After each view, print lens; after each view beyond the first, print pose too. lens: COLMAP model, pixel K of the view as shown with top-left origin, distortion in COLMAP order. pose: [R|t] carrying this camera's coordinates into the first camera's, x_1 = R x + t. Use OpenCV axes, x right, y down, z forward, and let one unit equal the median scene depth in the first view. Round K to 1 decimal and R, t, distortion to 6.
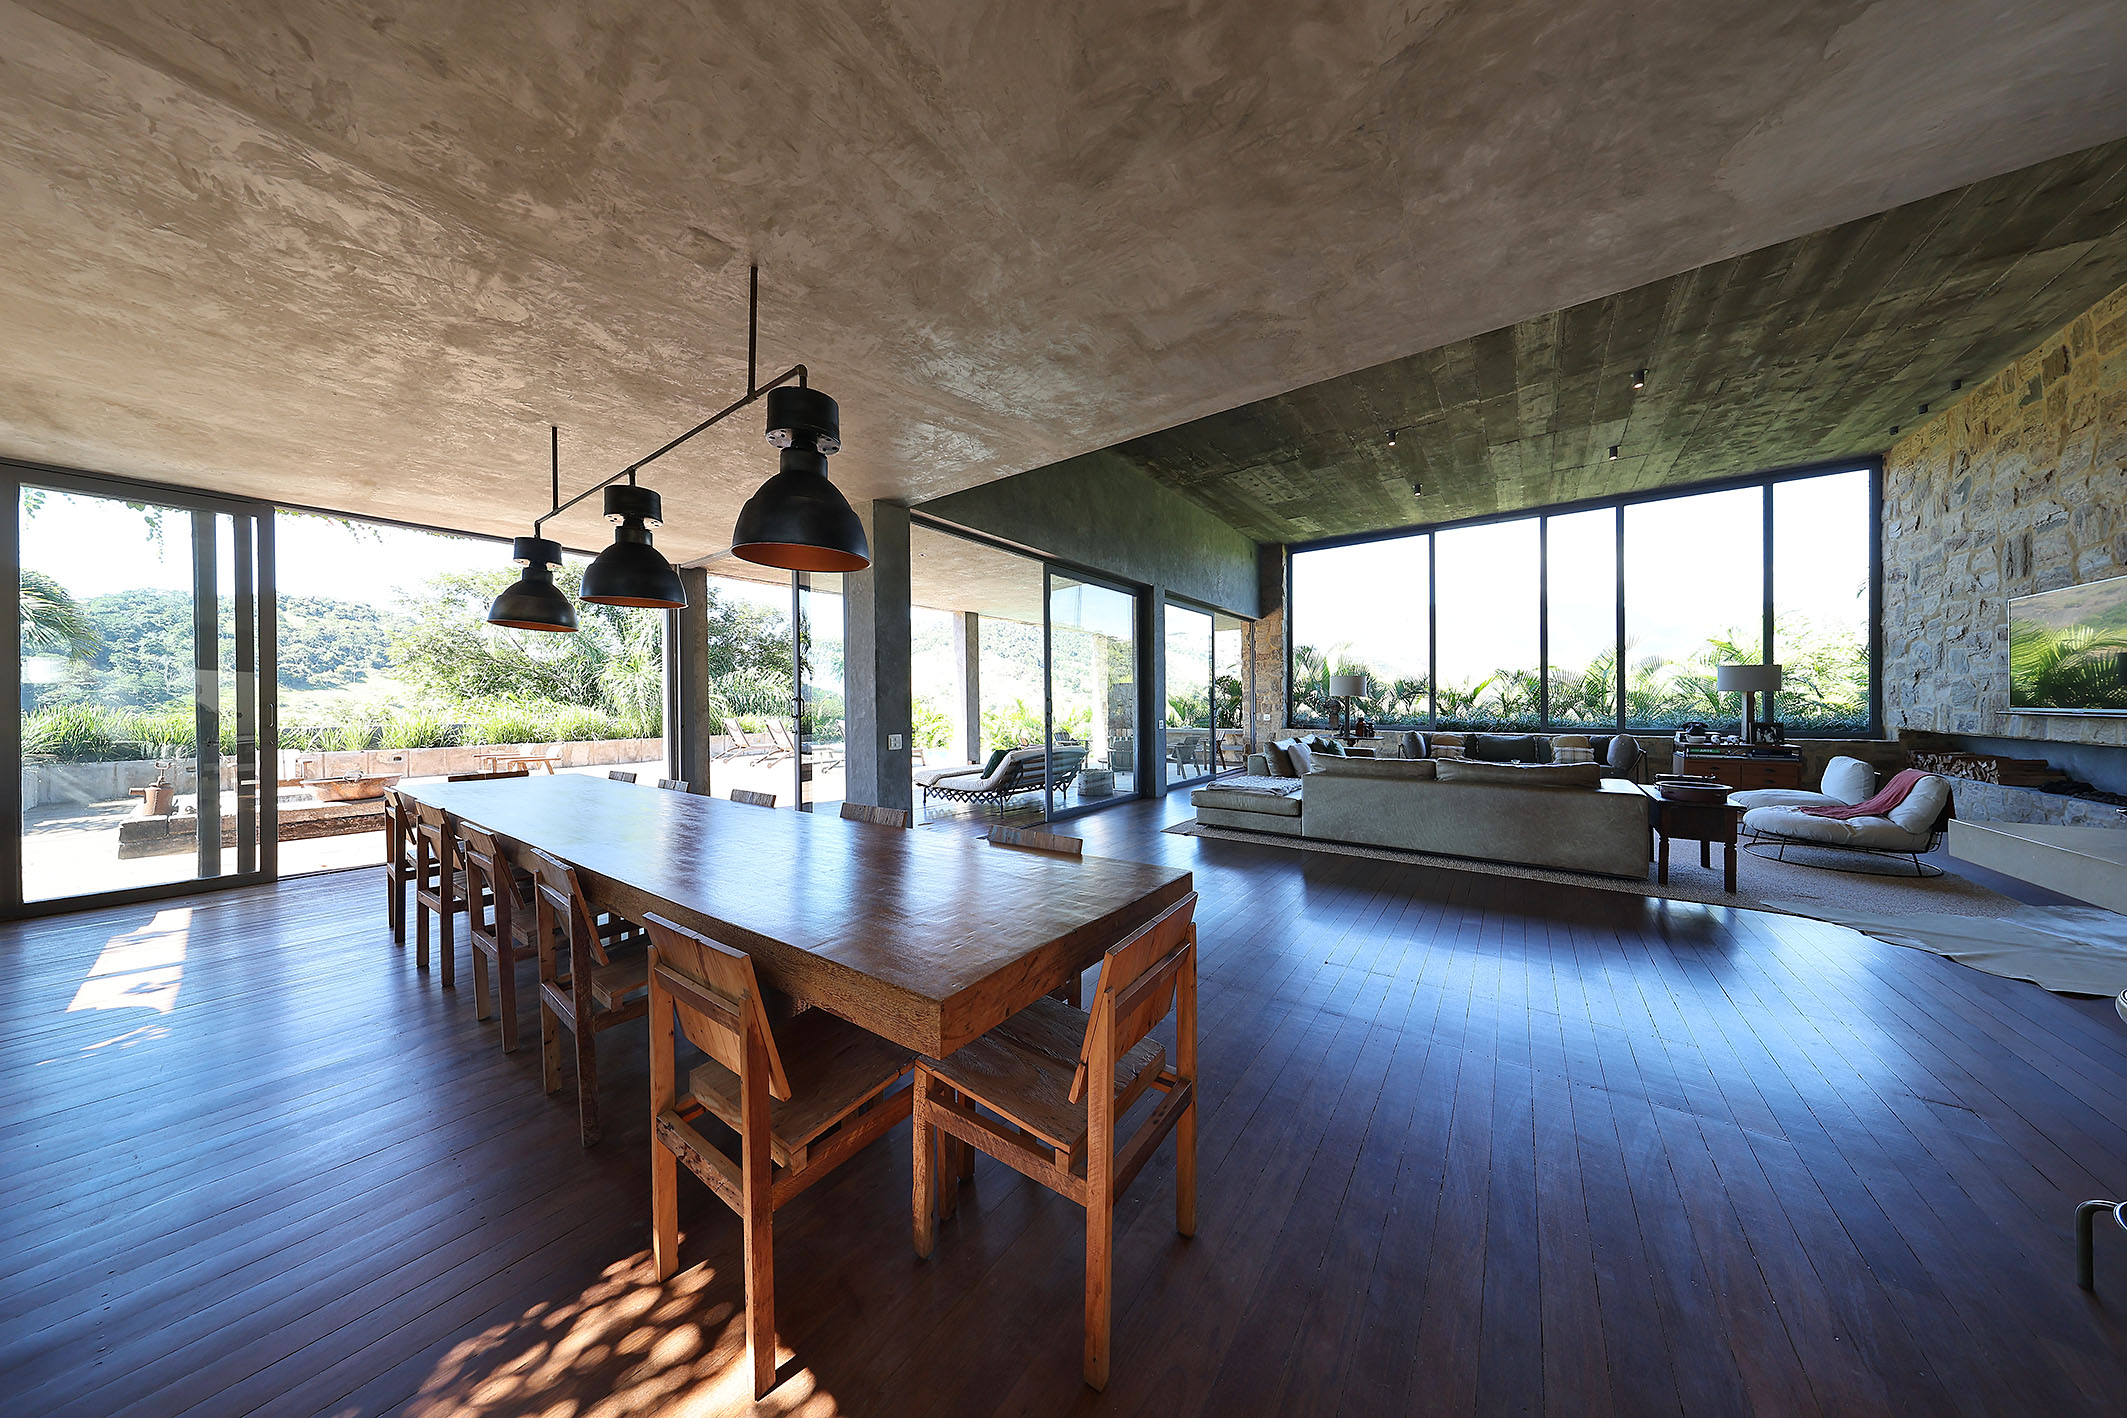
lens RADIAL K [[609.6, 0, 1068.2], [0, 609.6, 709.5], [0, 0, 1]] dist [-0.000411, -0.000027]
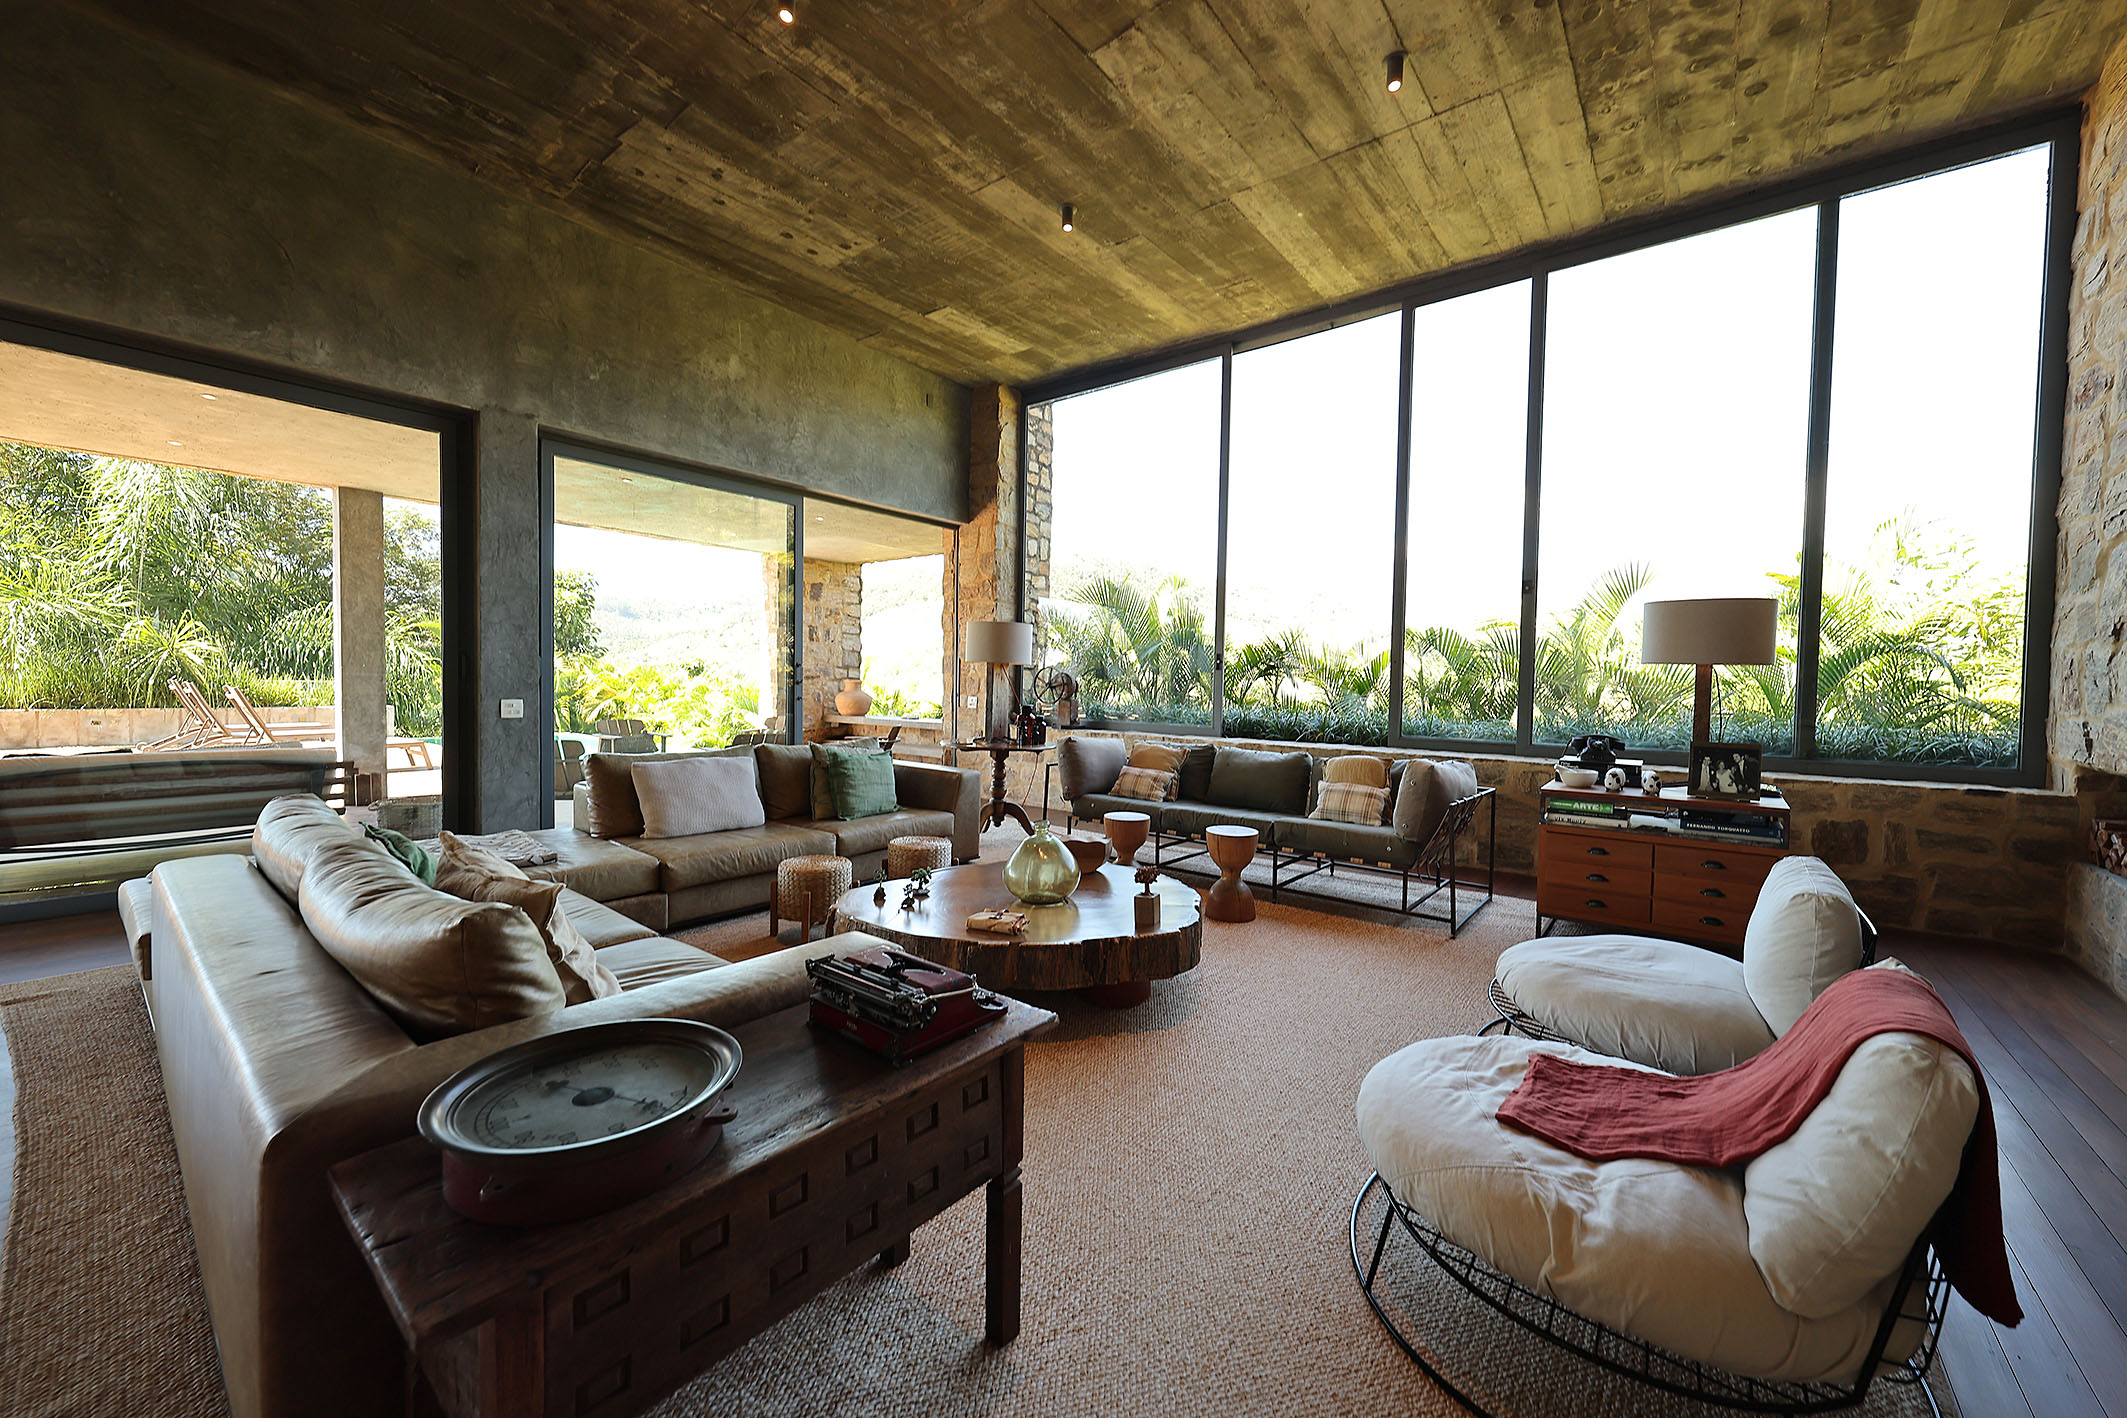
lens RADIAL K [[805.6, 0, 1057.2], [0, 805.6, 710.2], [0, 0, 1]] dist [-0.001495, -0.000466]
pose [[0.999170, 0.028308, -0.029294, 0.681244], [-0.027578, 0.999306, 0.025044, -0.000294], [0.029982, -0.024215, 0.999257, 0.433522]]
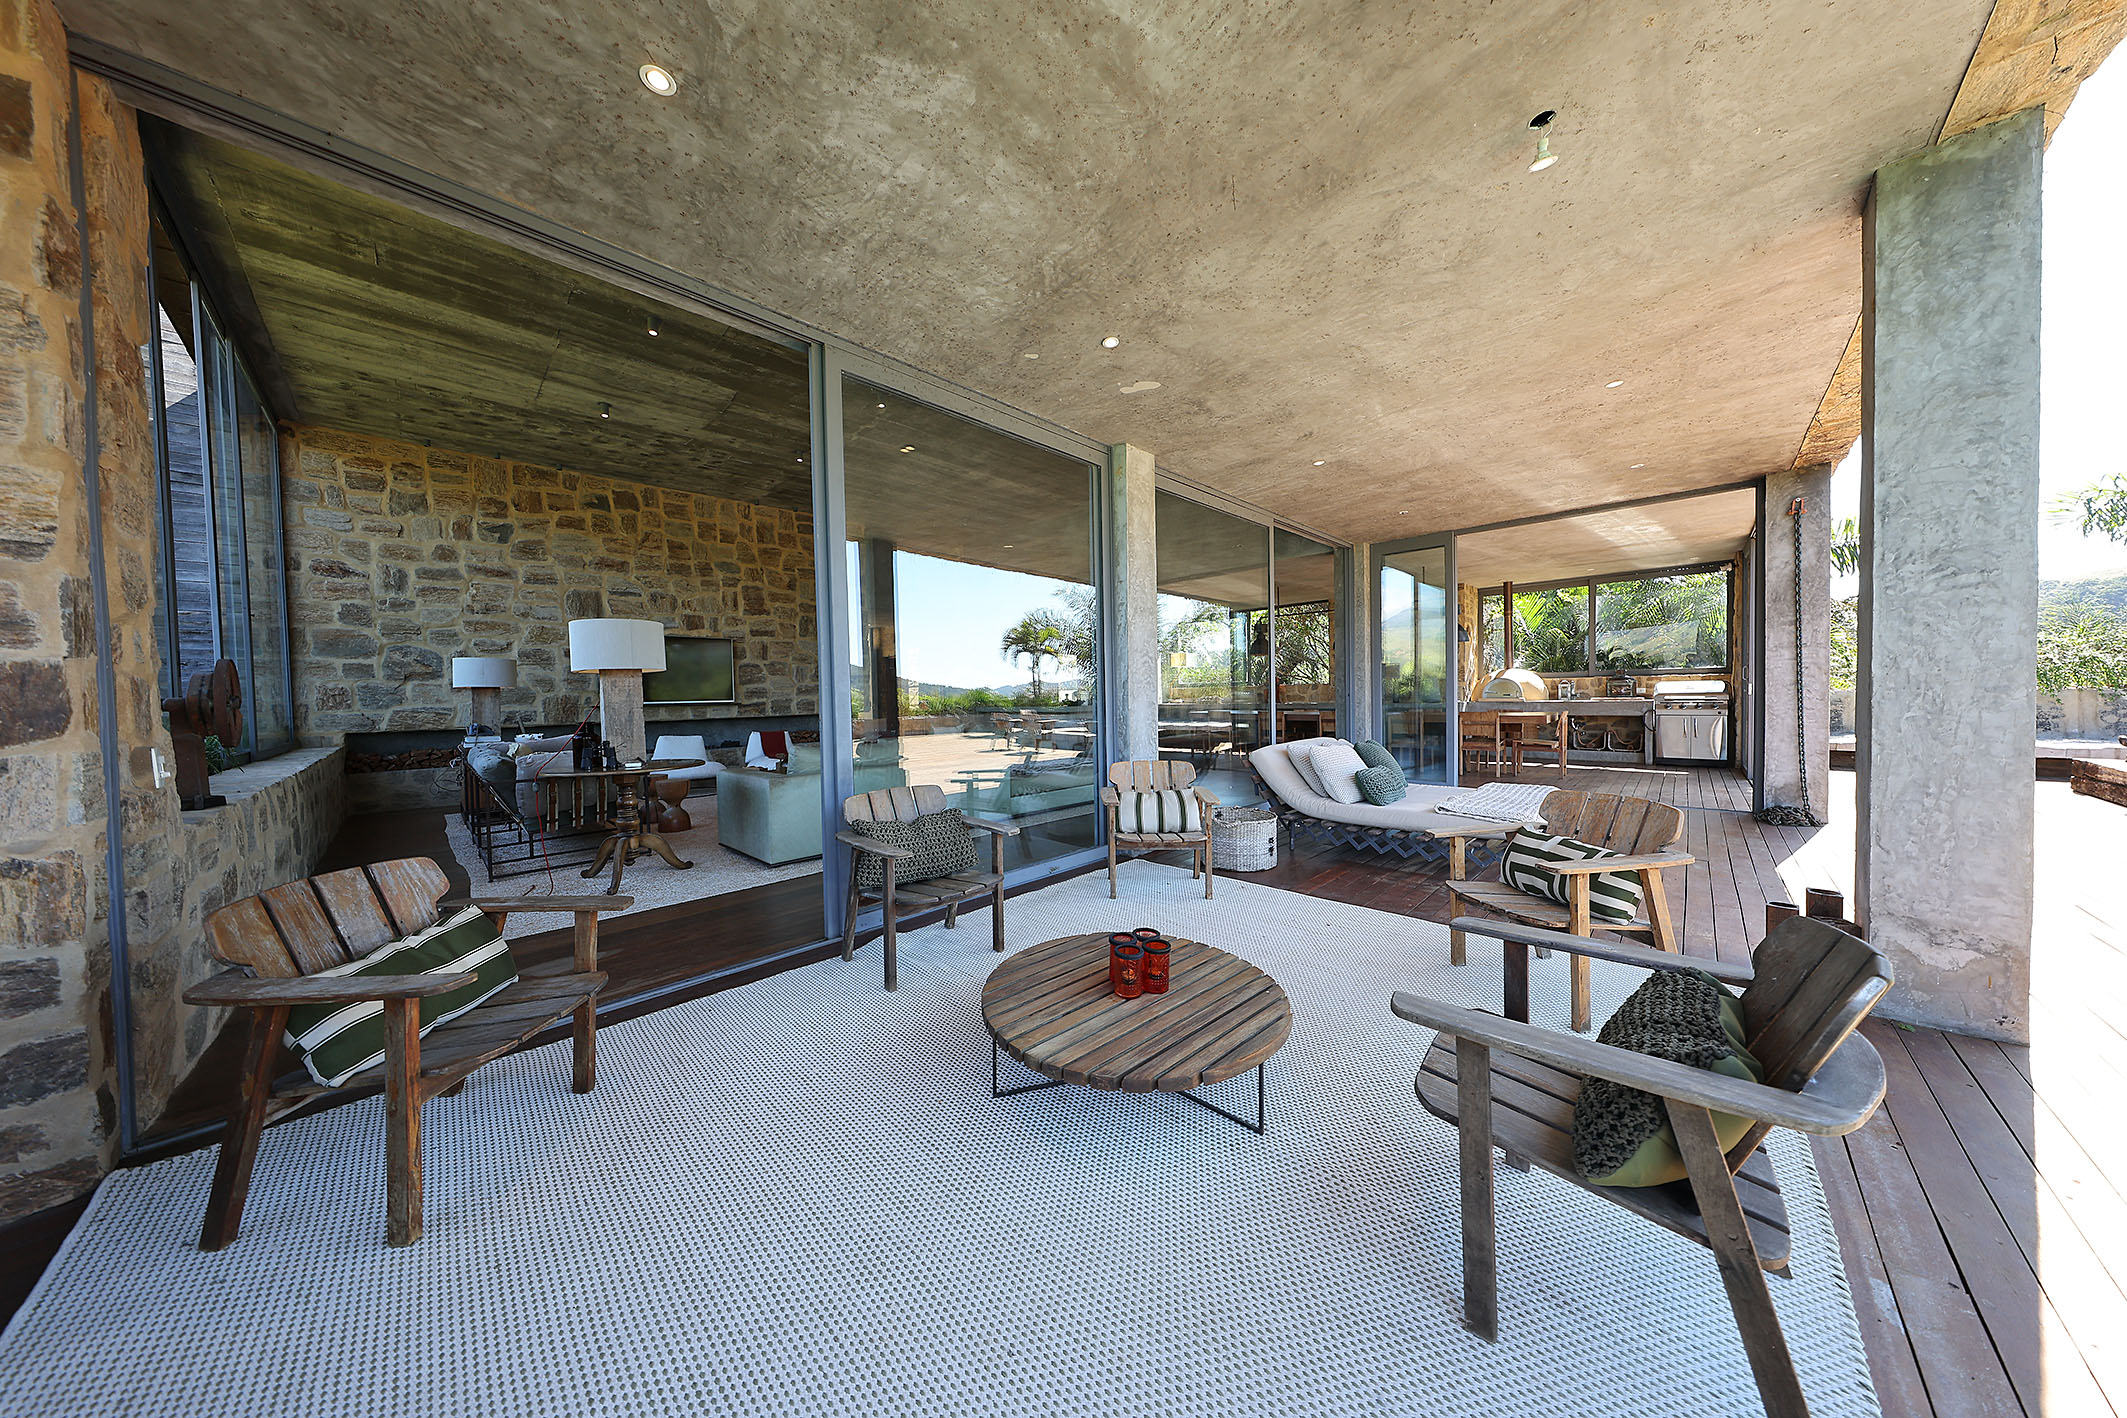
lens RADIAL K [[642.2, 0, 1063.5], [0, 642.2, 709.0], [0, 0, 1]] dist [-0.001299, -0.000024]
pose [[-0.988820, 0.028040, 0.146453, 0.118102], [0.032596, 0.999053, 0.028804, 0.002380], [-0.145507, 0.033256, -0.988798, 1.785910]]
